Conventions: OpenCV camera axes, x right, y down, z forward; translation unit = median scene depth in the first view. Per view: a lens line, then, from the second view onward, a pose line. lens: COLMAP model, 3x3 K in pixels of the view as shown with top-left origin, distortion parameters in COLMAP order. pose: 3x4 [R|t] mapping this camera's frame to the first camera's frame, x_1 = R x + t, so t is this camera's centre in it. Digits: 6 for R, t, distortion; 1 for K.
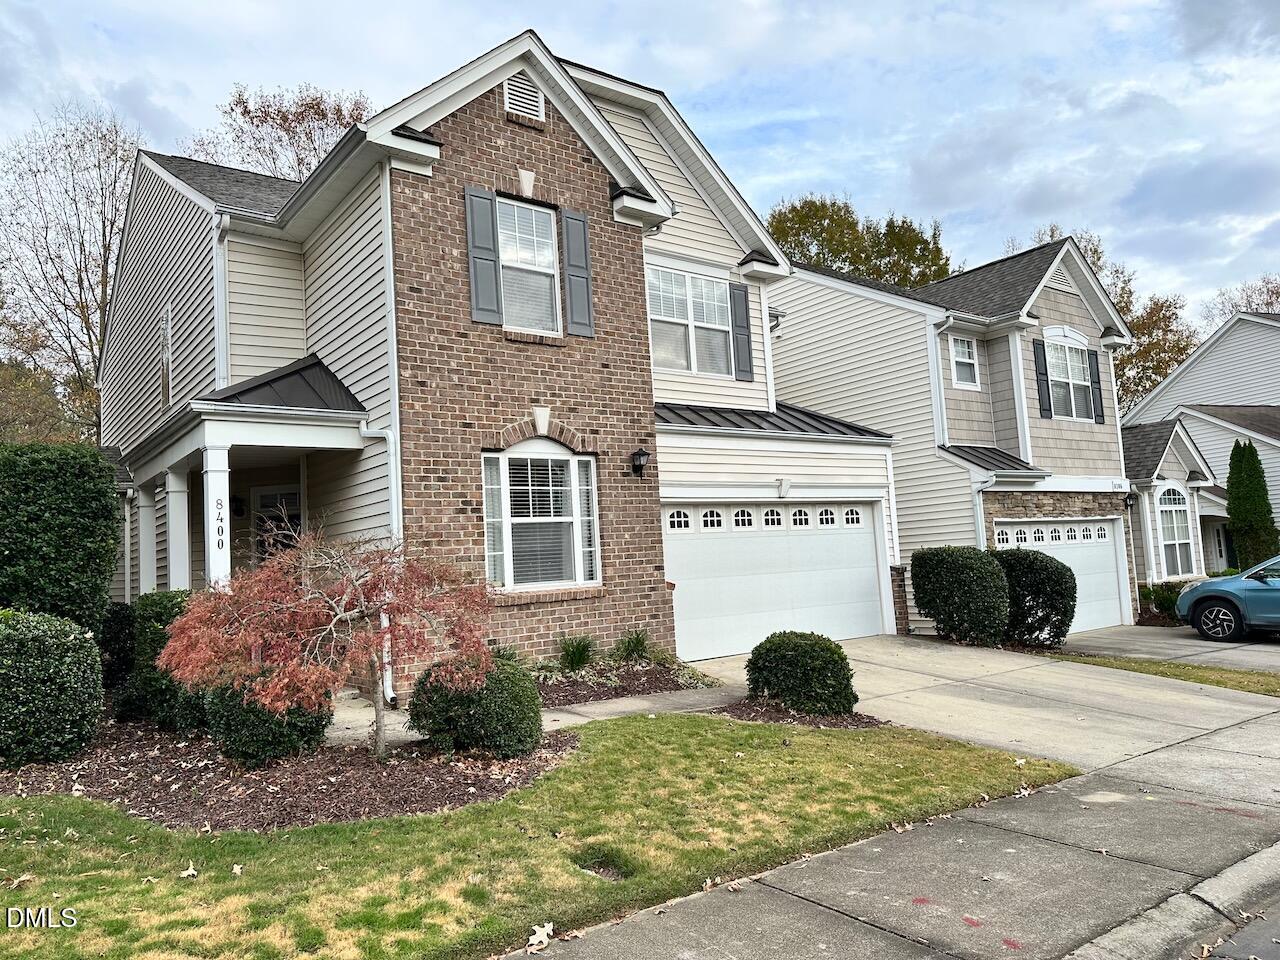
lens RADIAL K [[886.4, 0, 639.2], [0, 886.4, 484.4], [0, 0, 1]] dist [-0.012285, -0.023455]
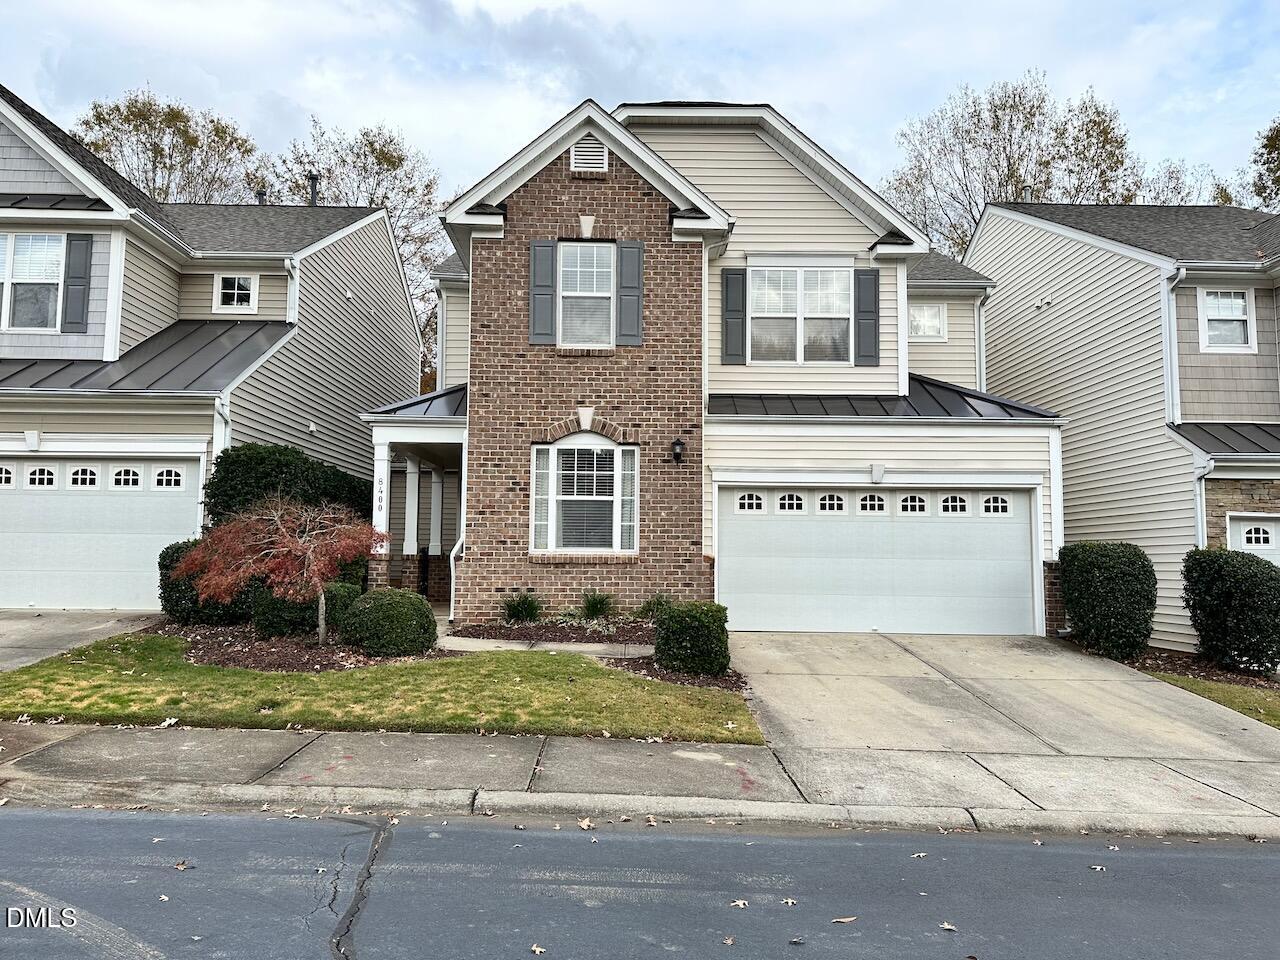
lens RADIAL K [[886.4, 0, 627.7], [0, 886.4, 481.2], [0, 0, 1]] dist [-0.012285, -0.023455]
pose [[0.793202, 0.014101, -0.608795, 0.672715], [-0.001366, 0.999771, 0.021376, -0.009902], [0.608957, -0.016124, 0.793040, 0.046295]]
